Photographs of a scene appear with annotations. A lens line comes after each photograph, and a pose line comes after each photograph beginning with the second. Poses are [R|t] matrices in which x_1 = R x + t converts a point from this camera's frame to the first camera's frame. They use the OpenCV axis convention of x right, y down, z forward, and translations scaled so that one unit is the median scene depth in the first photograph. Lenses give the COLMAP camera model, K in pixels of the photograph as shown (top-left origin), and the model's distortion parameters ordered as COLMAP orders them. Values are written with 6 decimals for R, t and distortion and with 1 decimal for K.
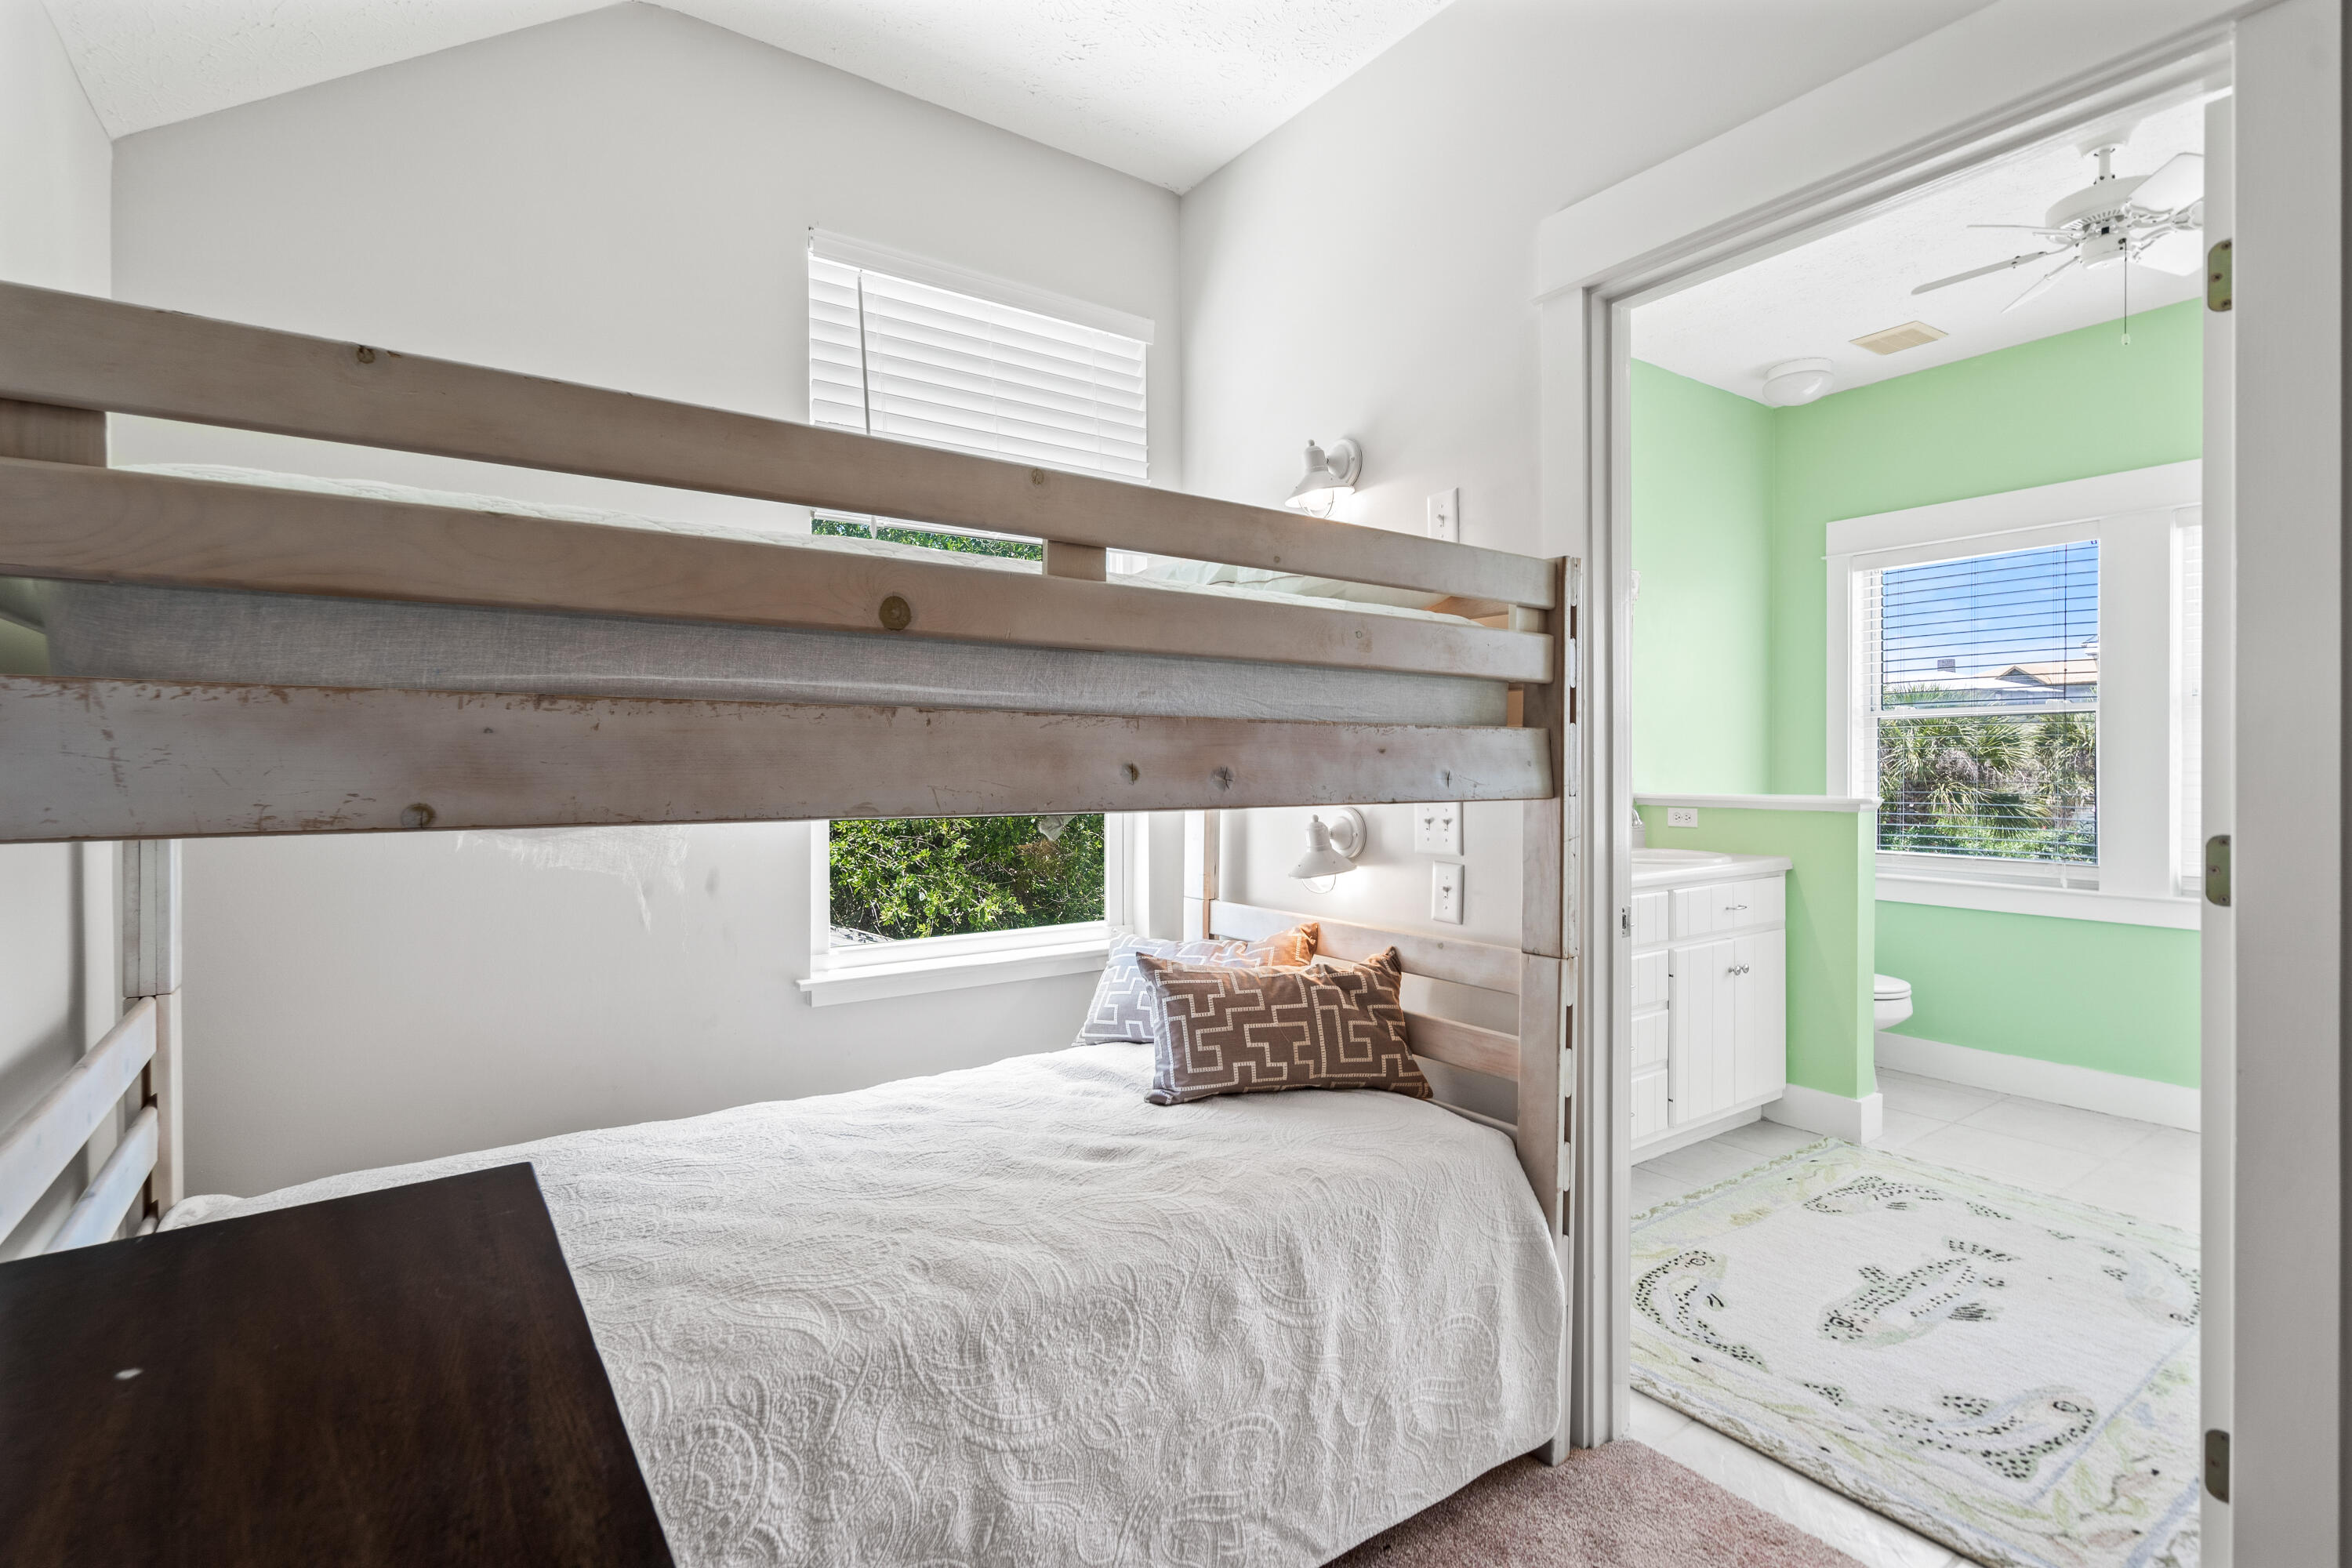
lens RADIAL K [[1107.7, 0, 1161.2], [0, 1107.7, 774.9], [0, 0, 1]] dist [-0.000376, 0.000271]
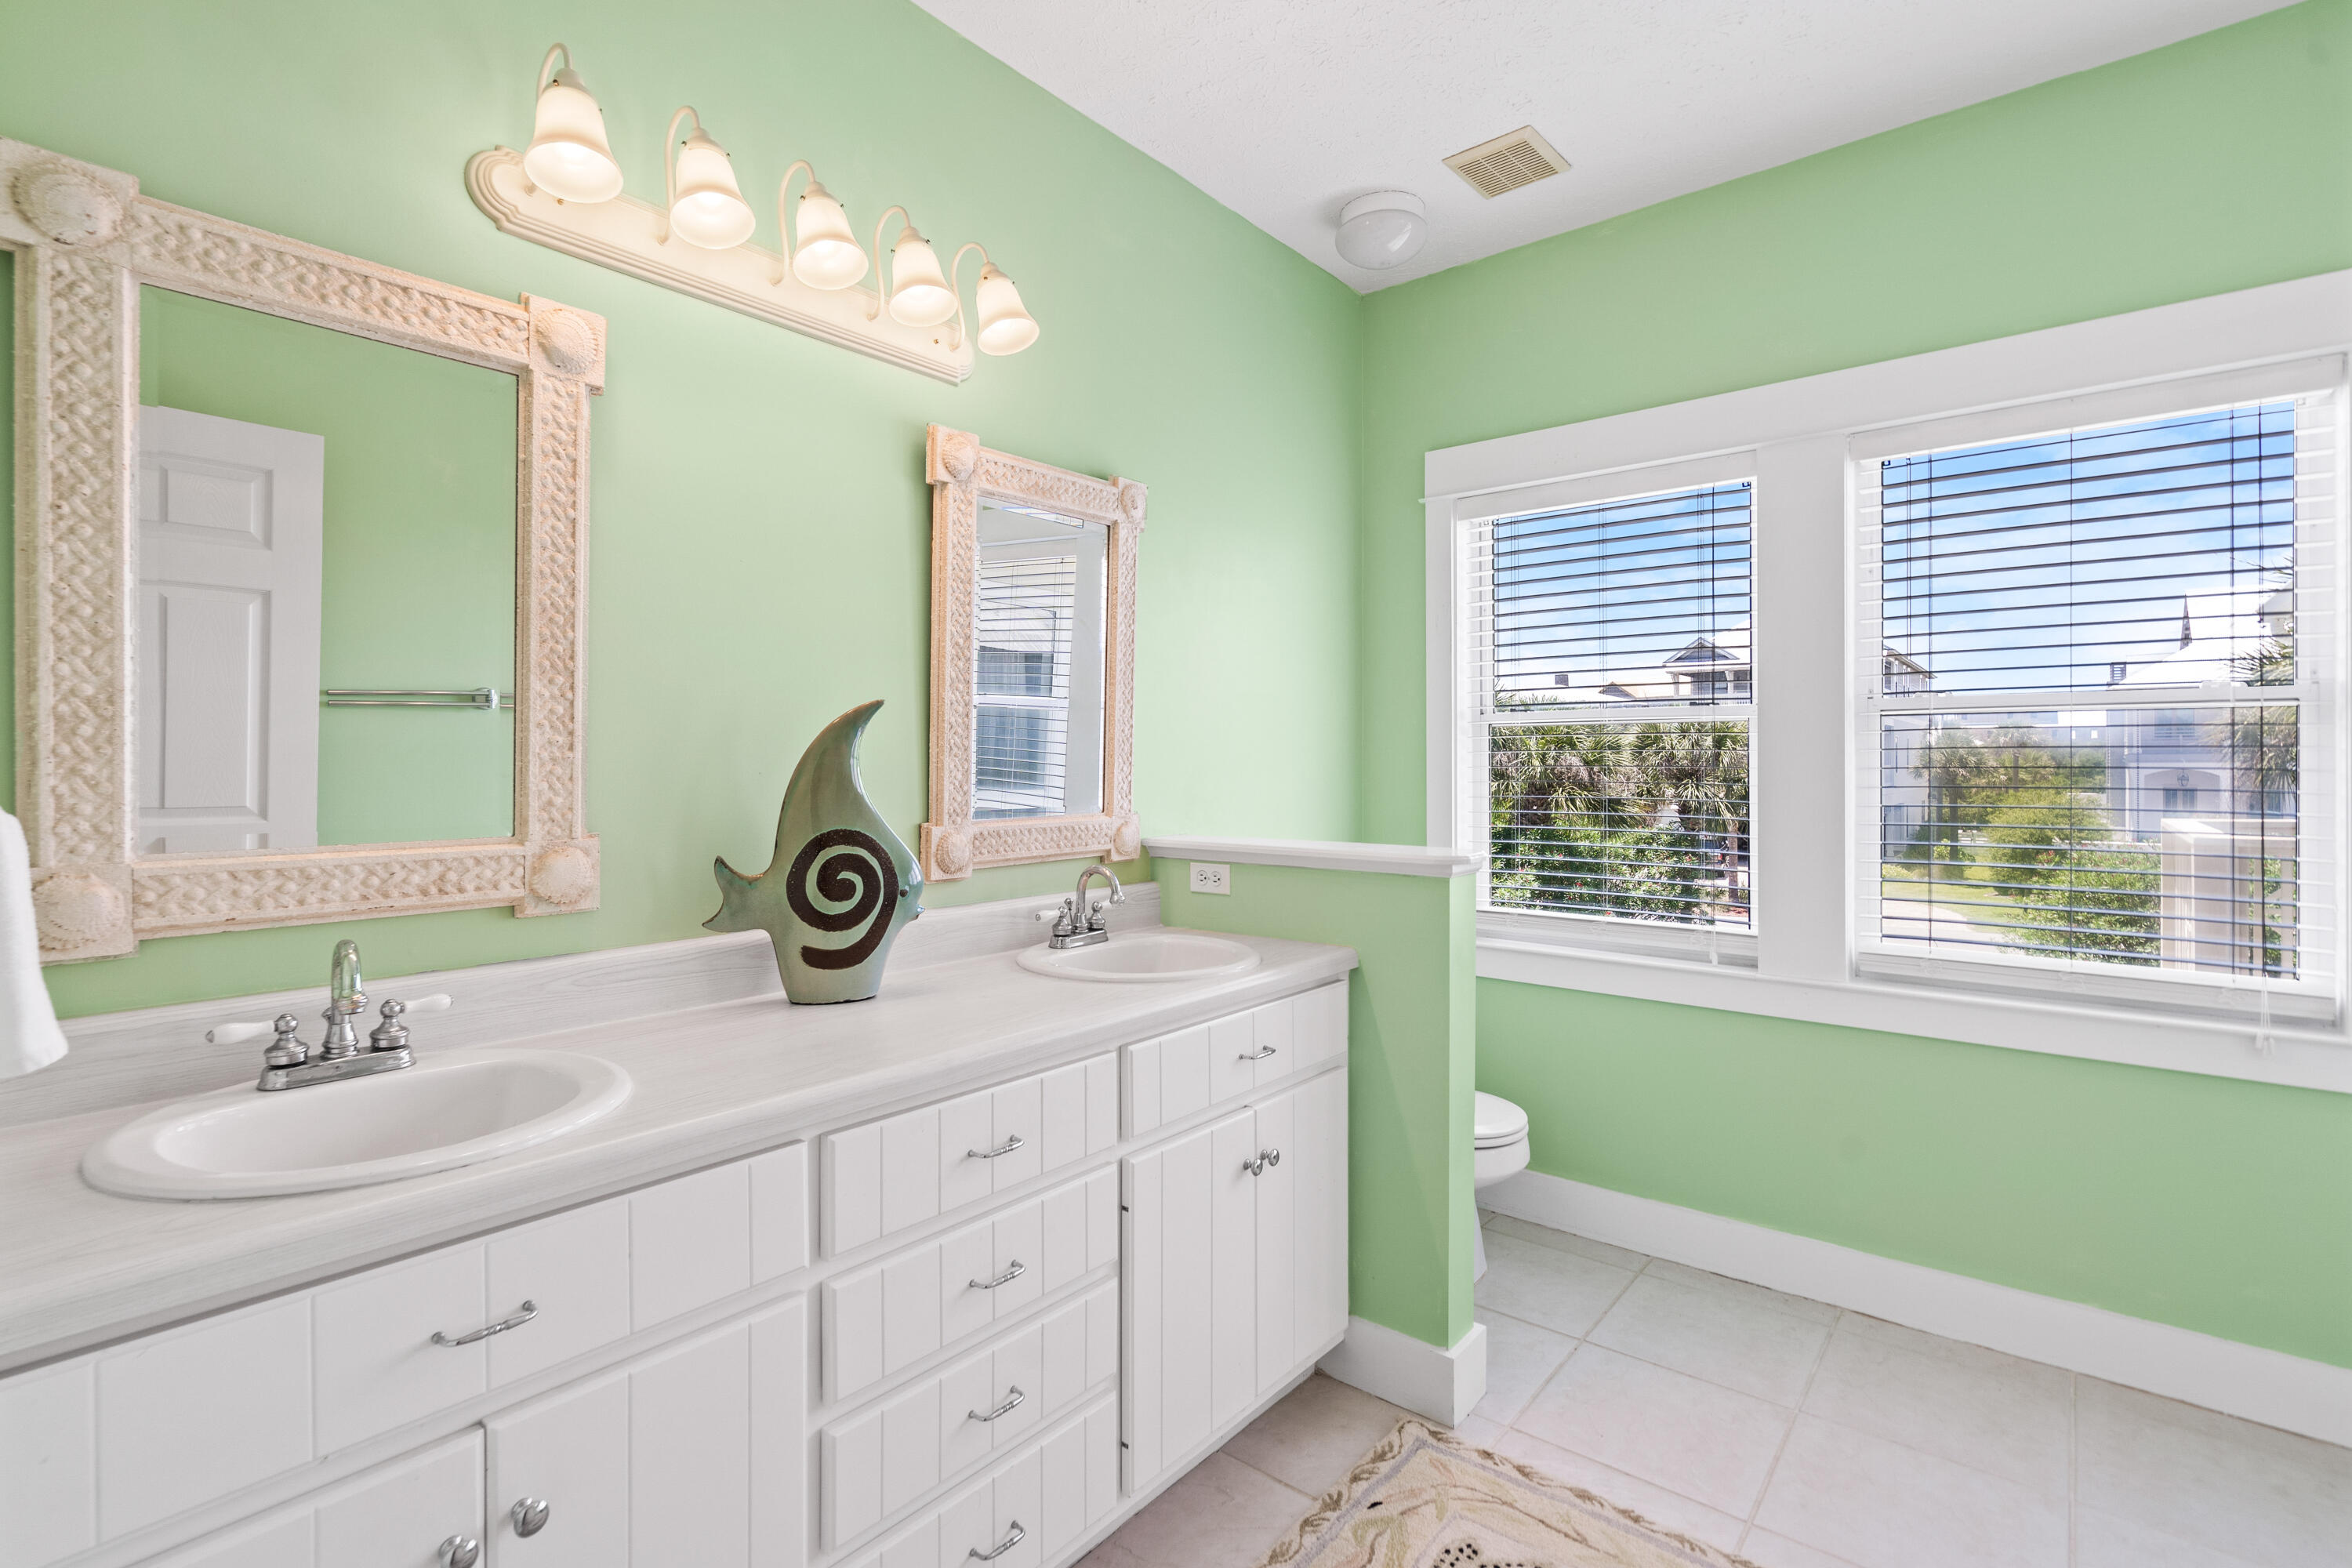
lens RADIAL K [[1082.7, 0, 1186.7], [0, 1082.7, 754.0], [0, 0, 1]] dist [-0.018187, 0.000066]
pose [[0.960263, 0.005960, 0.279034, 0.269964], [-0.000960, 0.999837, -0.018052, -0.019405], [-0.279096, 0.017067, 0.960111, 0.390857]]
